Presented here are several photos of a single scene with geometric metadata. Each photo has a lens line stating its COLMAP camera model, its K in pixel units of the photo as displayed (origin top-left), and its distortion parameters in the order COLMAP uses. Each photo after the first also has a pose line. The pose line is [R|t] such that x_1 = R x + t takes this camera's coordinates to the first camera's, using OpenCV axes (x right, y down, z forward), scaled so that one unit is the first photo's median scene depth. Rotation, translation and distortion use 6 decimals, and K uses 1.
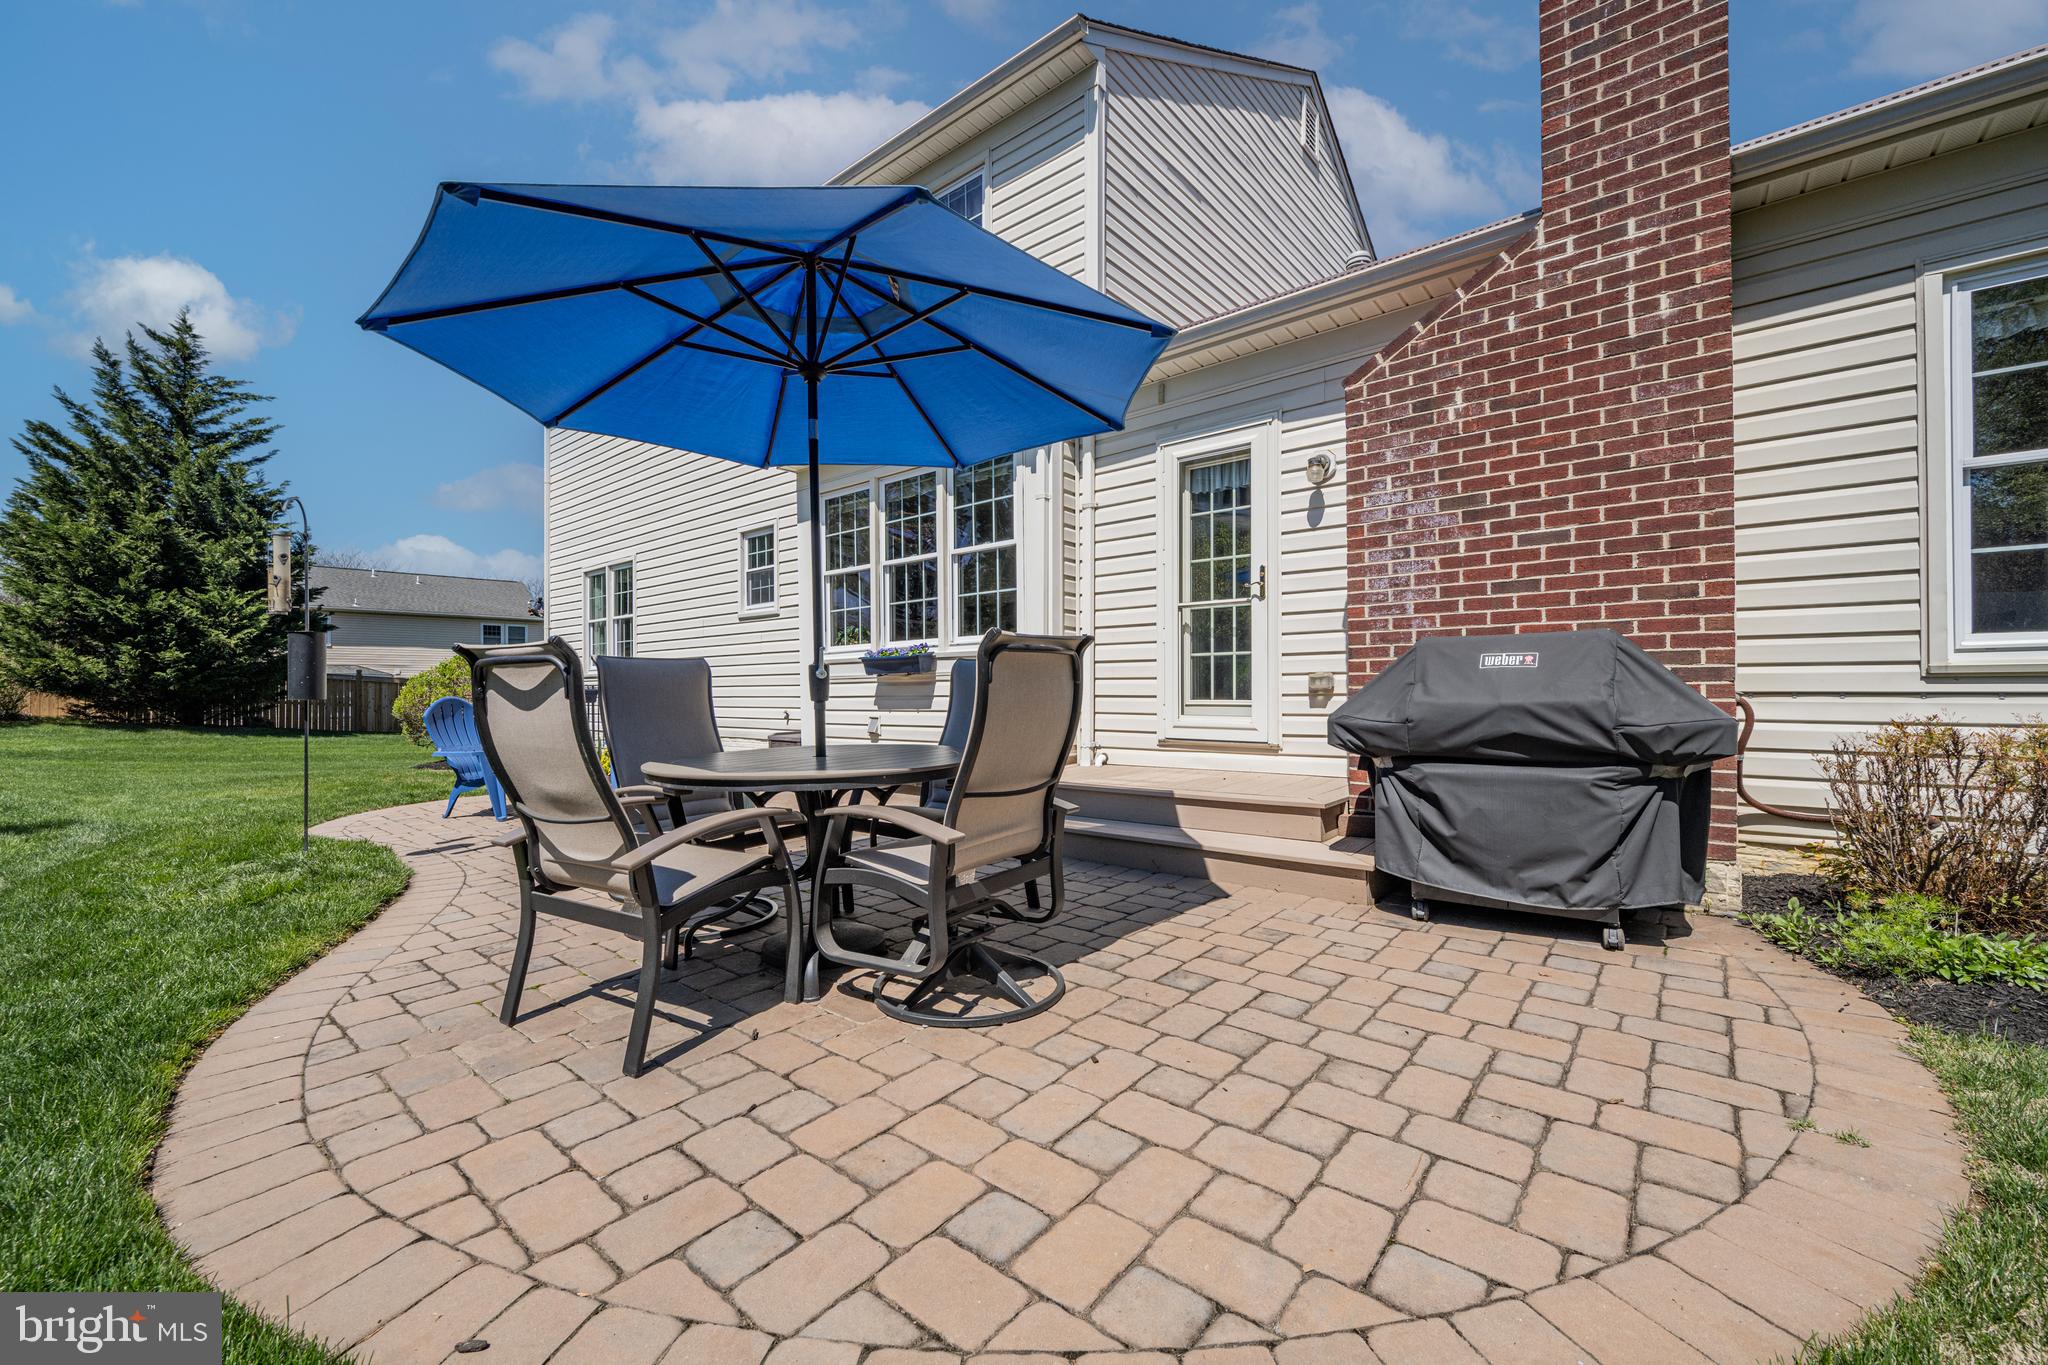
lens RADIAL K [[814.8, 0, 1028.4], [0, 814.8, 688.0], [0, 0, 1]] dist [0.000197, -0.000988]
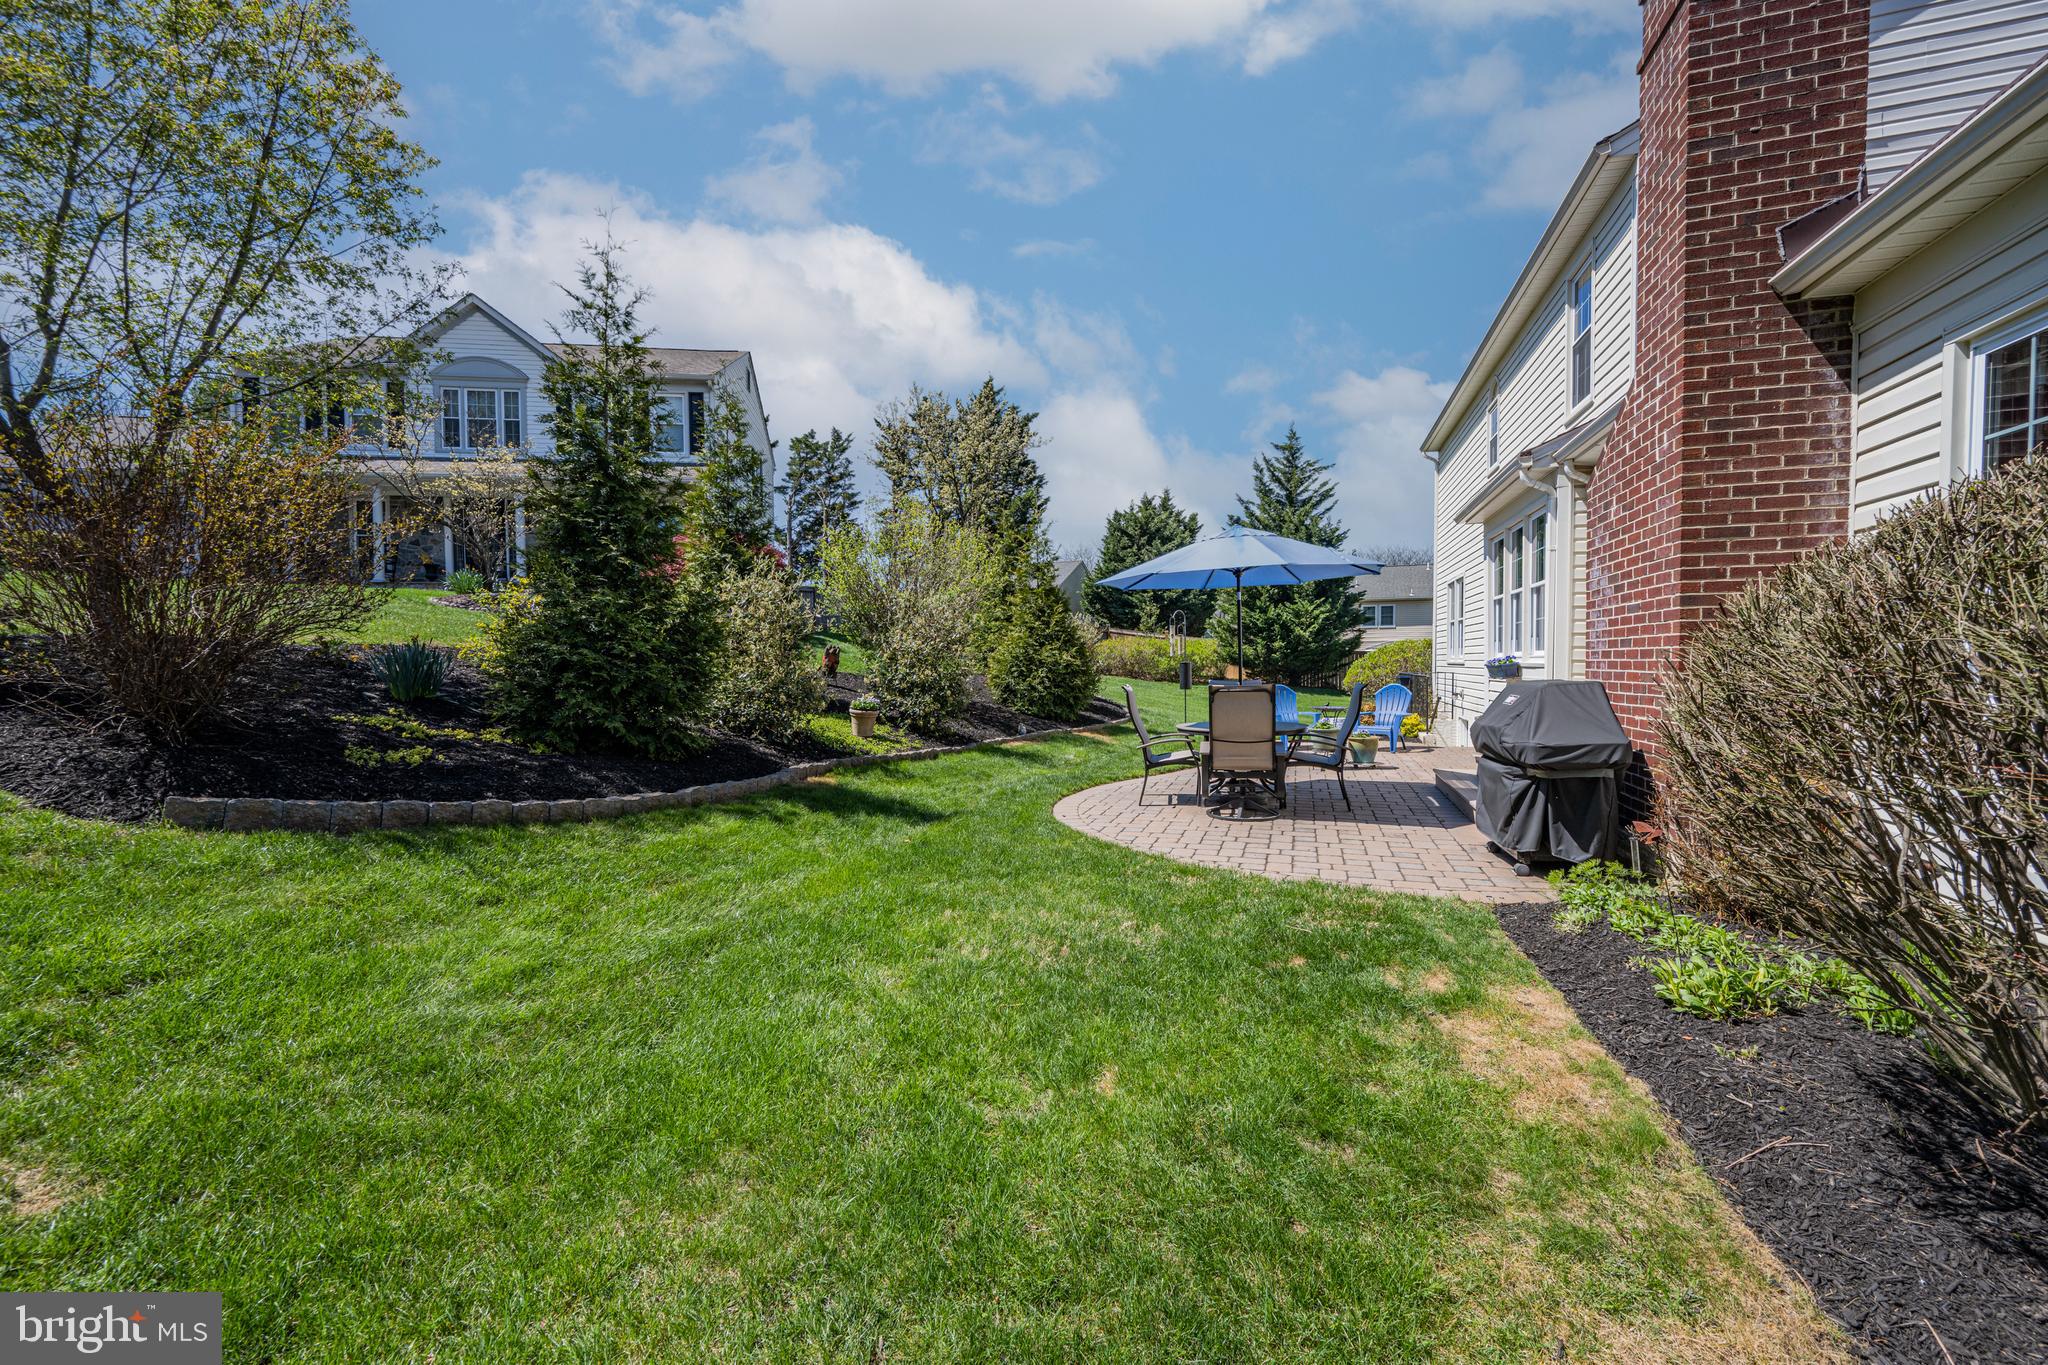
lens RADIAL K [[814.8, 0, 1019.0], [0, 814.8, 684.2], [0, 0, 1]] dist [0.000197, -0.000988]
pose [[0.357475, 0.026899, -0.933535, 1.456401], [0.016376, 0.999251, 0.035063, -0.114535], [0.933779, -0.027821, 0.356767, -0.430358]]
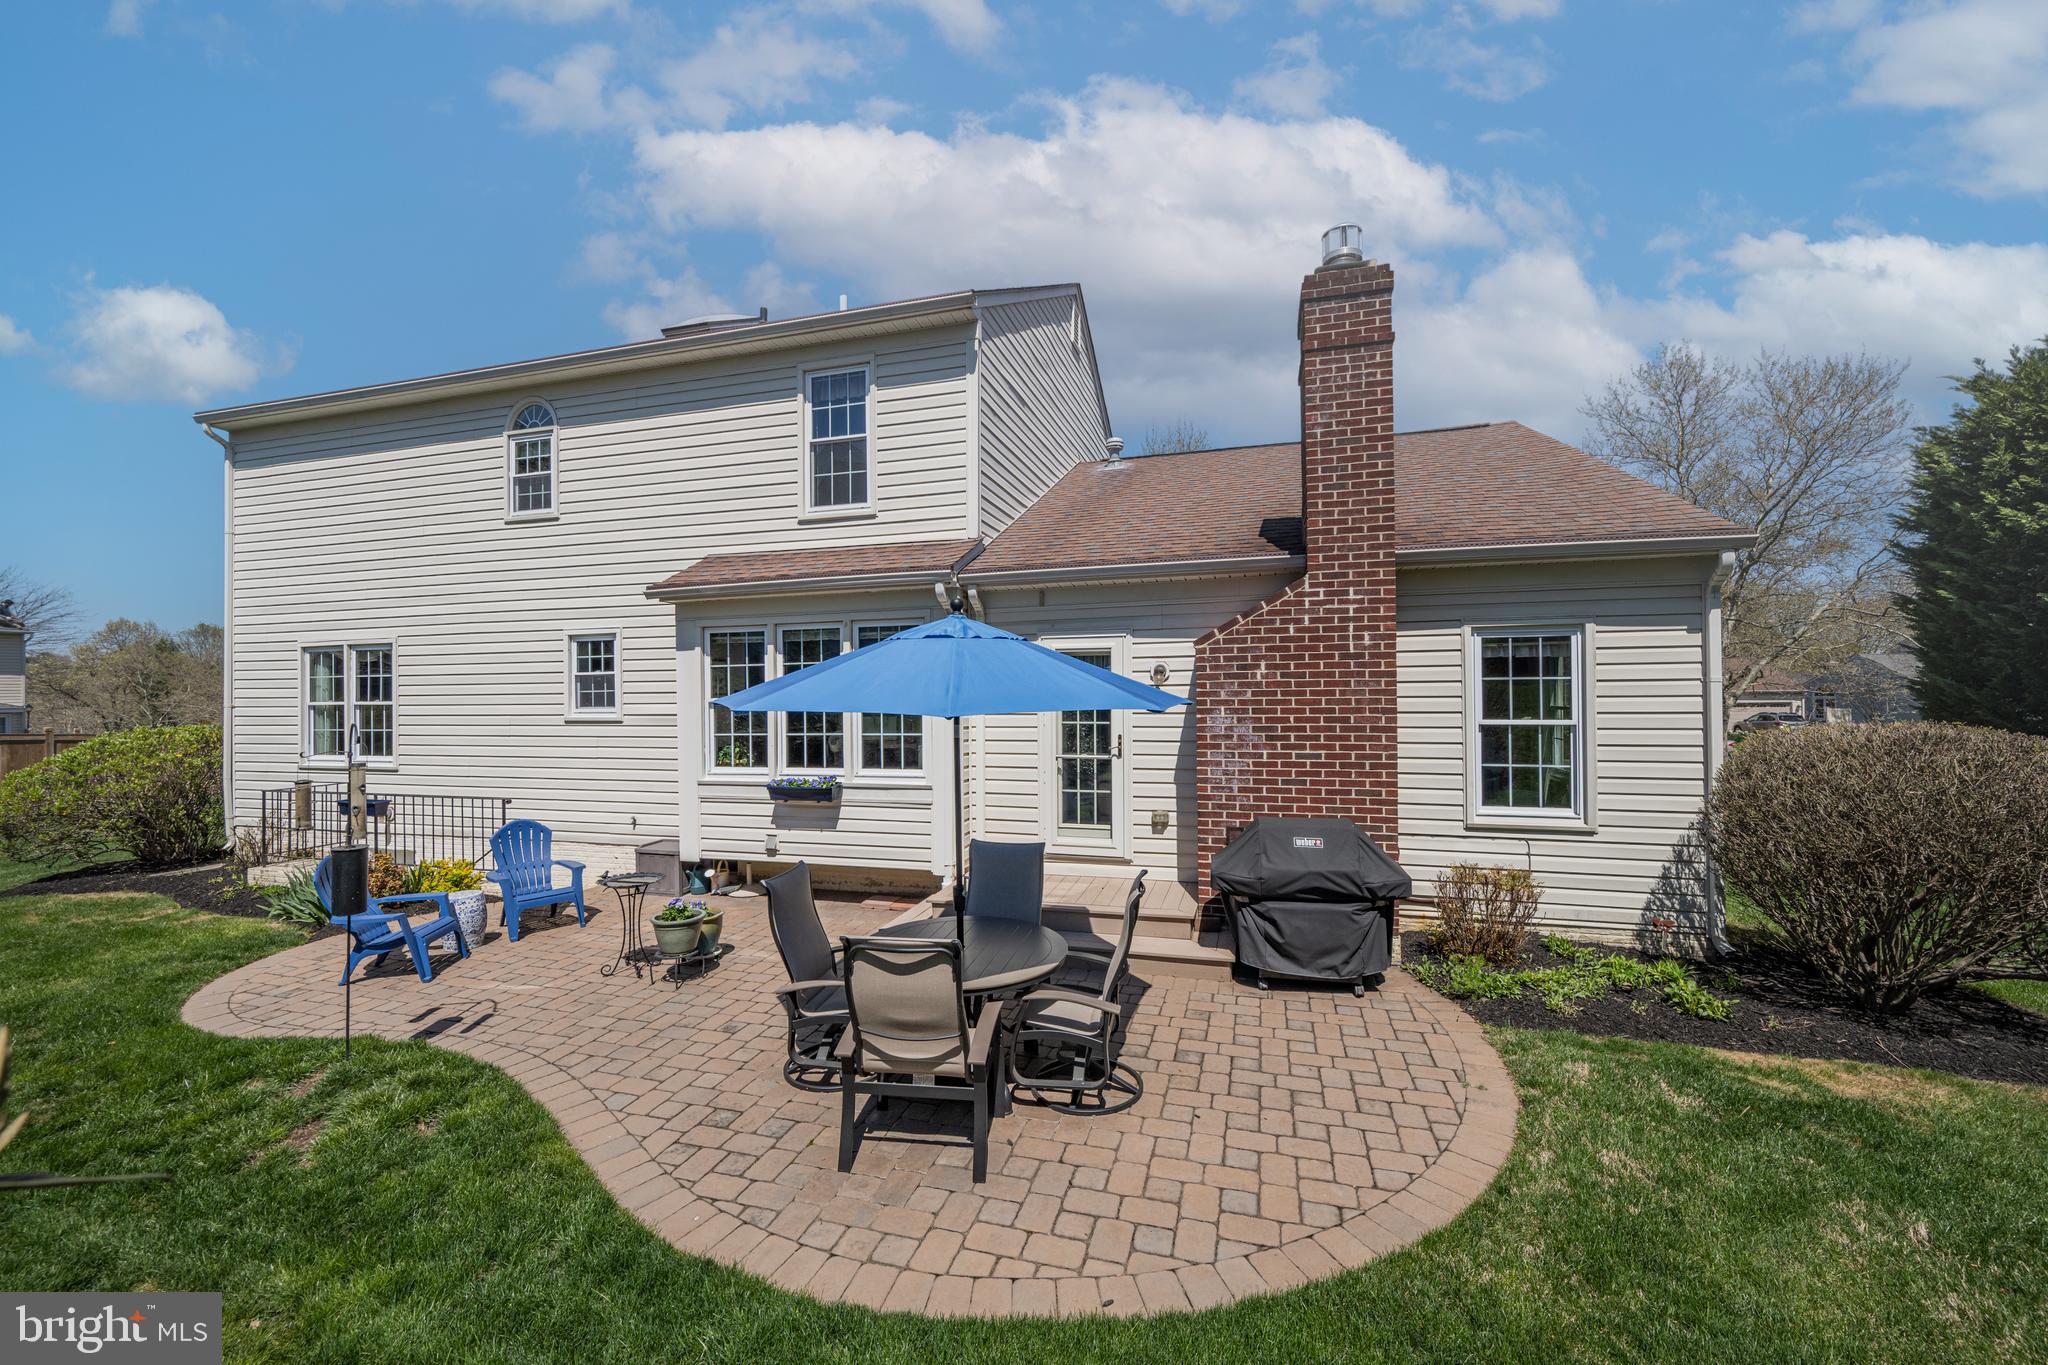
lens RADIAL K [[814.8, 0, 1033.0], [0, 814.8, 683.9], [0, 0, 1]] dist [0.000197, -0.000988]
pose [[0.914888, 0.001788, 0.403704, -0.584538], [0.000399, 0.999986, -0.005332, -0.311775], [-0.403708, 0.005039, 0.914874, -0.346398]]
